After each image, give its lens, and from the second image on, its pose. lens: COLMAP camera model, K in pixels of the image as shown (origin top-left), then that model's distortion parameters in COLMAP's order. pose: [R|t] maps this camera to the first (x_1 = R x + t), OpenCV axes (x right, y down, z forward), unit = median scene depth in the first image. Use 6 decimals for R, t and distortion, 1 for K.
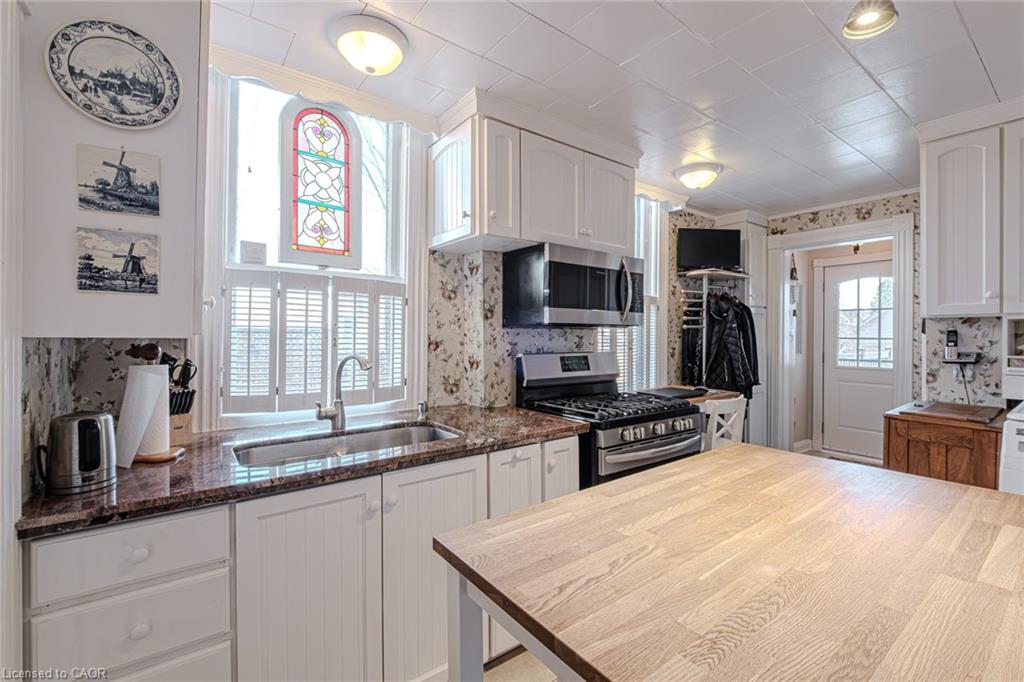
lens RADIAL K [[449.2, 0, 510.6], [0, 449.2, 339.8], [0, 0, 1]] dist [-0.008574, -0.000353]
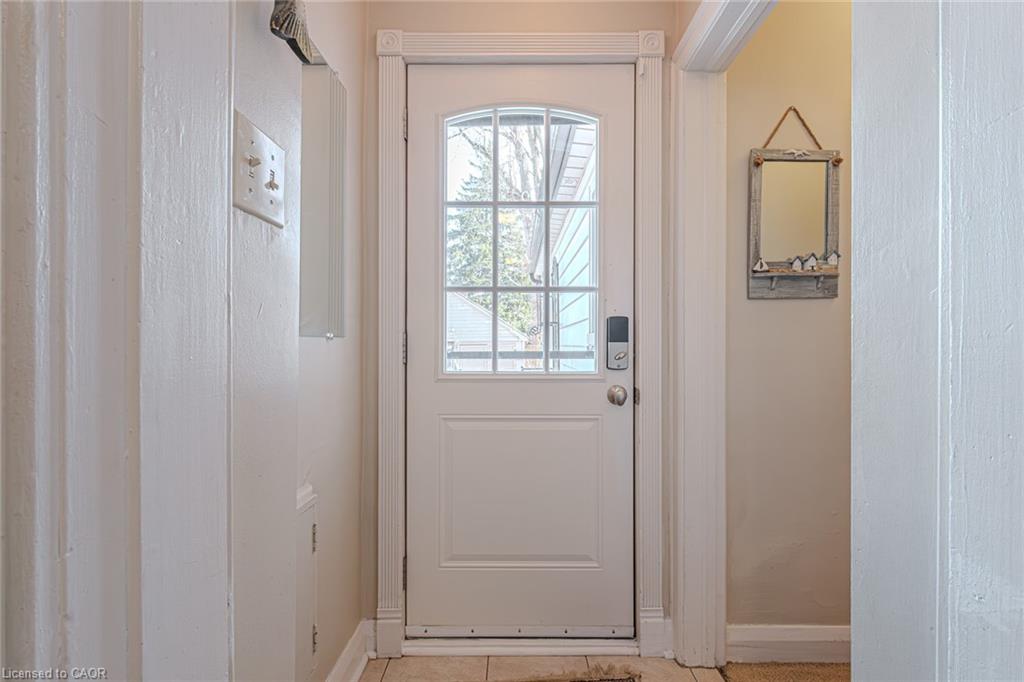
lens RADIAL K [[449.2, 0, 514.3], [0, 449.2, 340.3], [0, 0, 1]] dist [-0.008574, -0.000353]
pose [[0.612839, -0.005552, 0.790188, 0.512486], [0.003710, 0.999985, 0.004149, 0.033622], [-0.790199, 0.000389, 0.612850, 0.769574]]
